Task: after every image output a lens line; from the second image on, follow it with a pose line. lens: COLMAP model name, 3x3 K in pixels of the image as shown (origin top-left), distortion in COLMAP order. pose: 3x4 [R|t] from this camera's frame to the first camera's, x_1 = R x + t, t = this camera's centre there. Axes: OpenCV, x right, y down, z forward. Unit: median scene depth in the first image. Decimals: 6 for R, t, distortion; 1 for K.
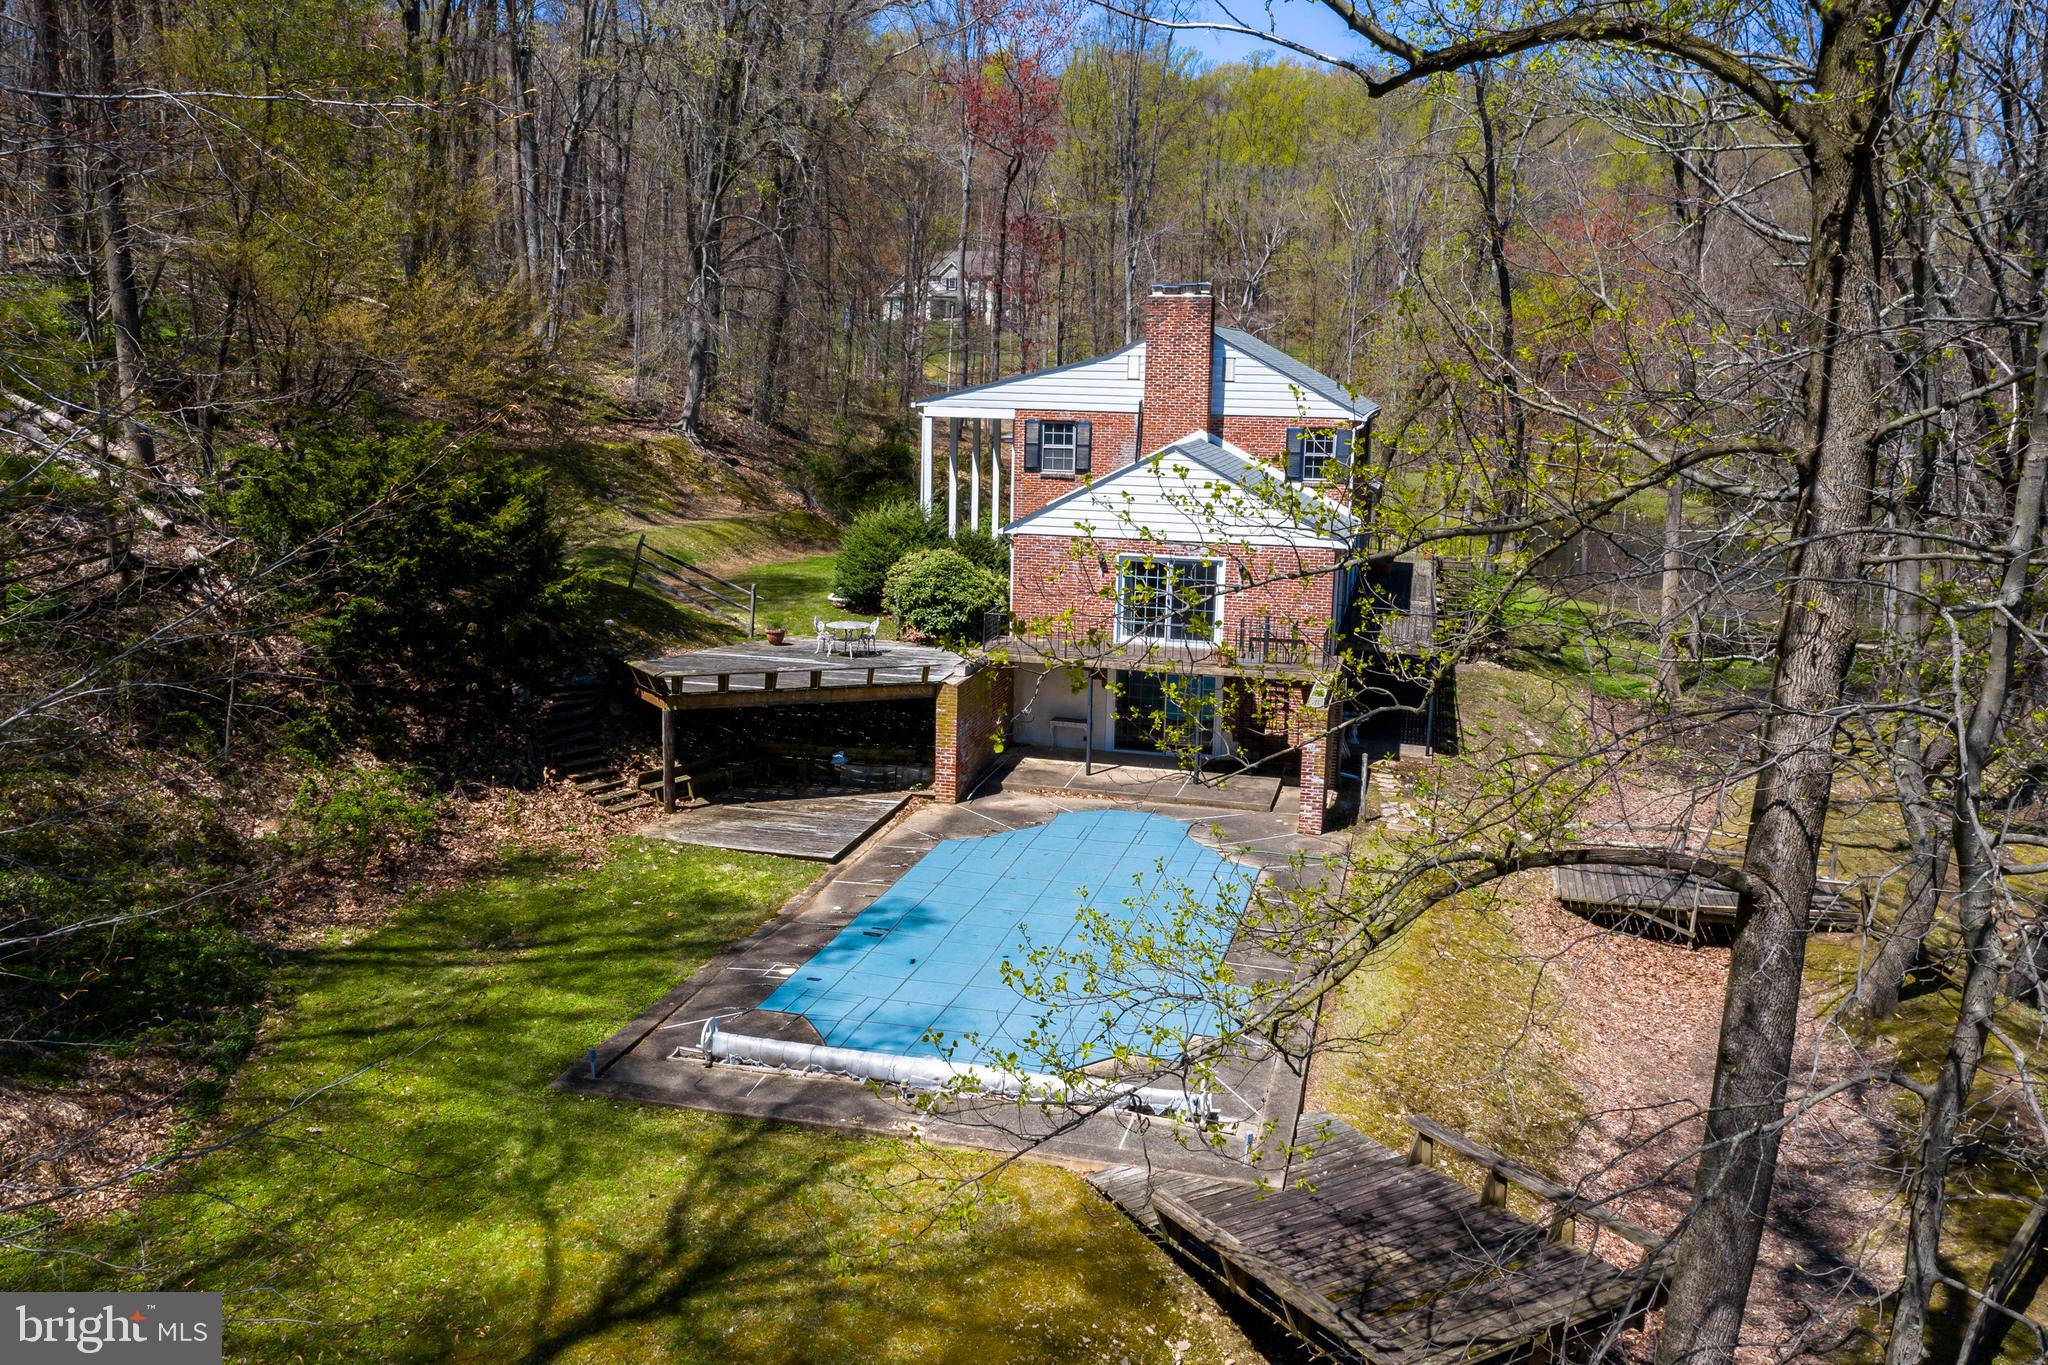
lens RADIAL K [[1563.7, 0, 1025.3], [0, 1563.7, 686.6], [0, 0, 1]] dist [-0.007719, -0.006642]
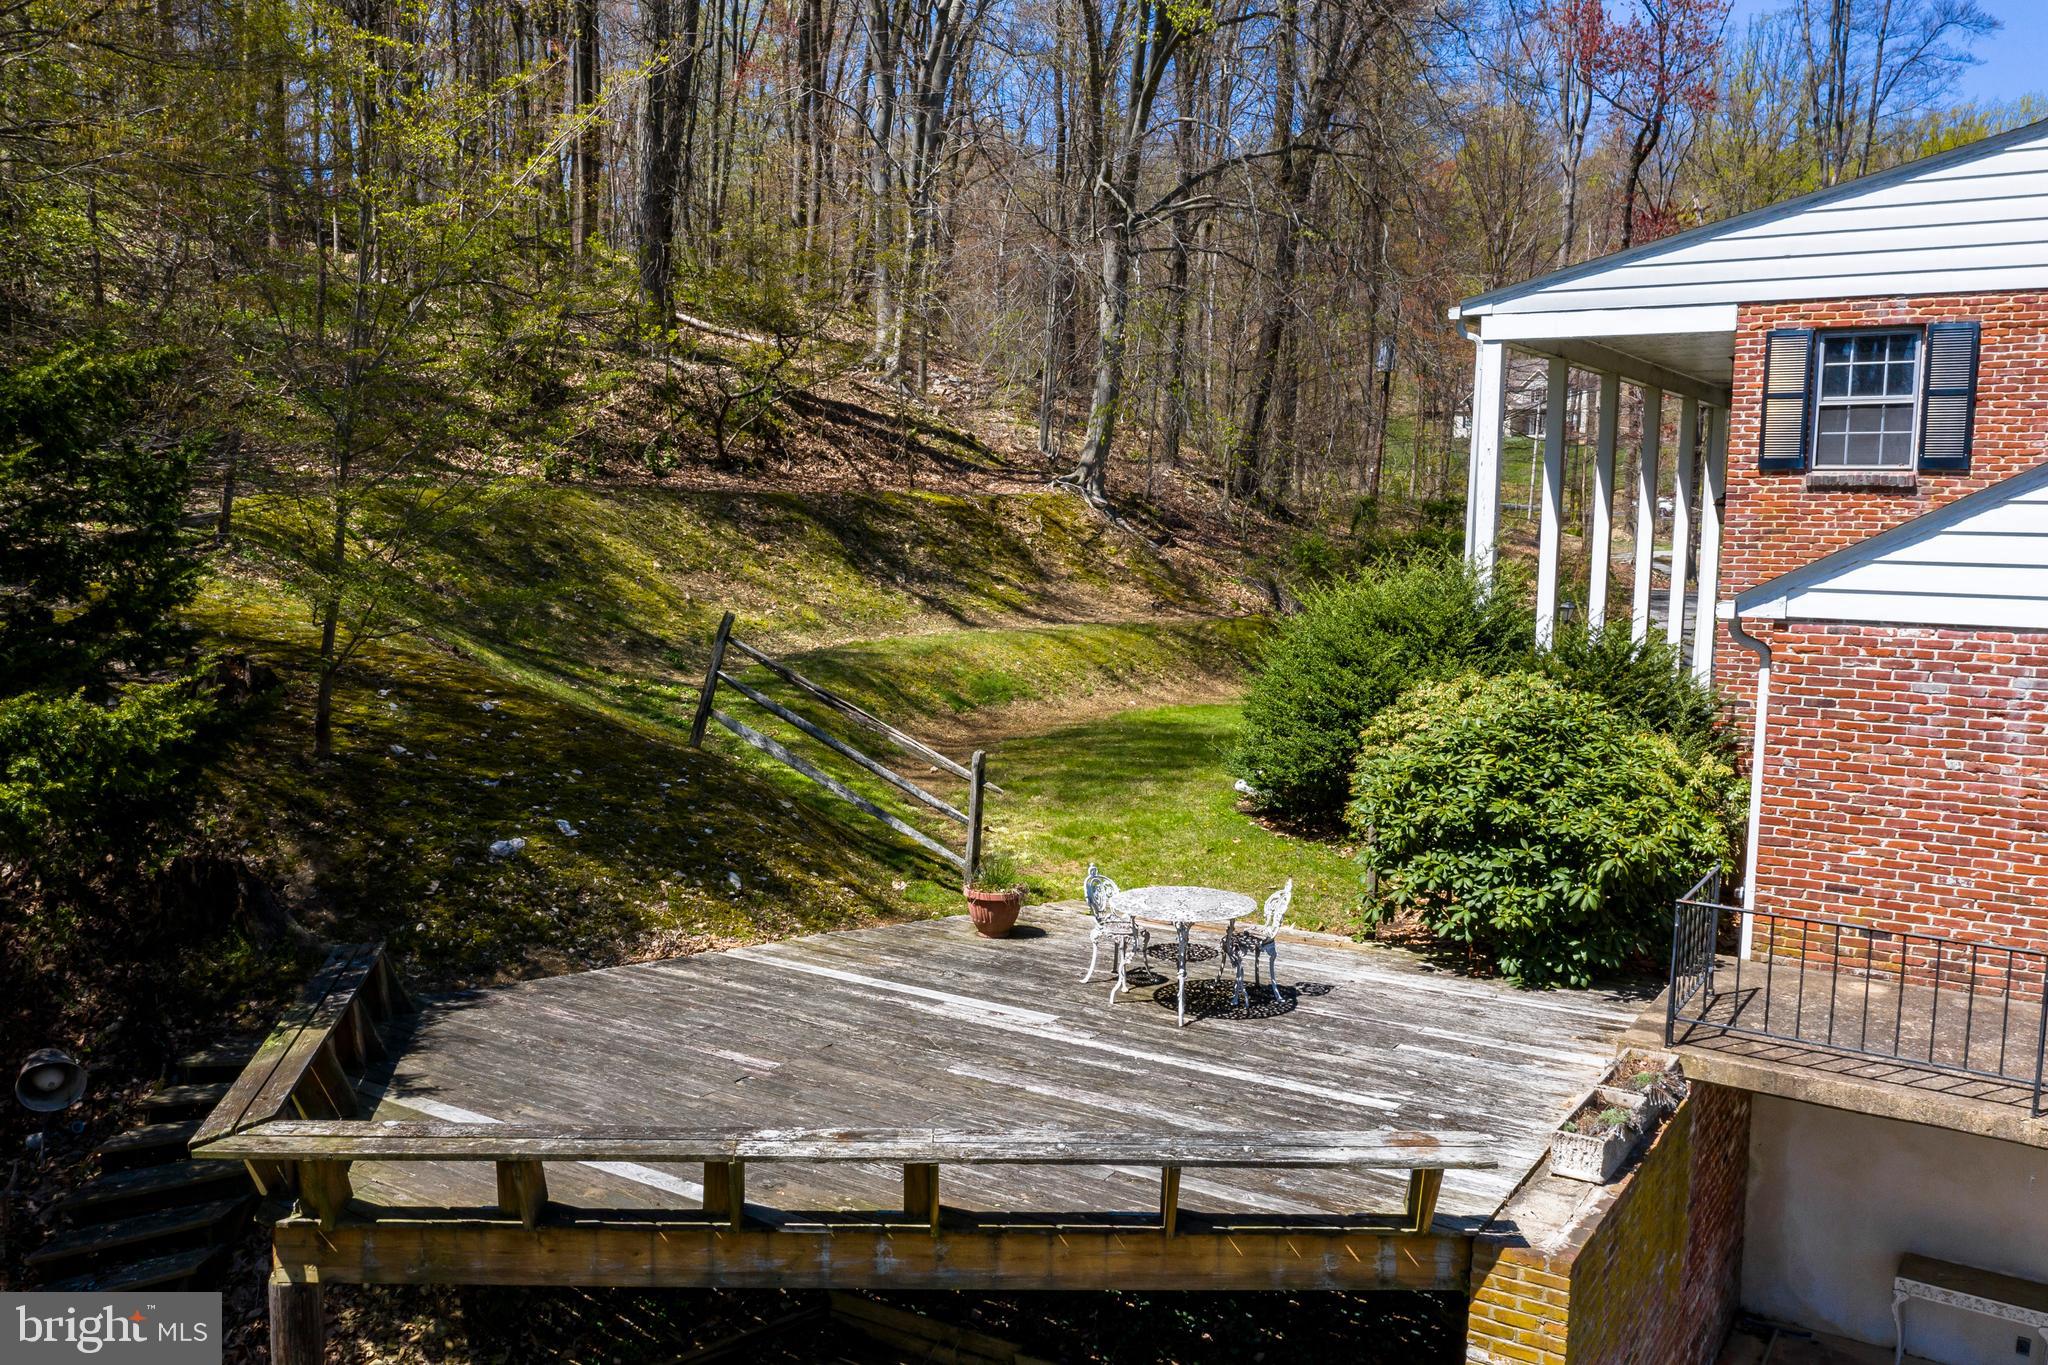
lens RADIAL K [[1563.7, 0, 1021.1], [0, 1563.7, 693.9], [0, 0, 1]] dist [-0.007719, -0.006642]
pose [[0.935734, 0.029770, -0.351449, -0.032854], [-0.061474, 0.994946, -0.079398, -0.046553], [0.347309, 0.095900, 0.932834, 0.611137]]
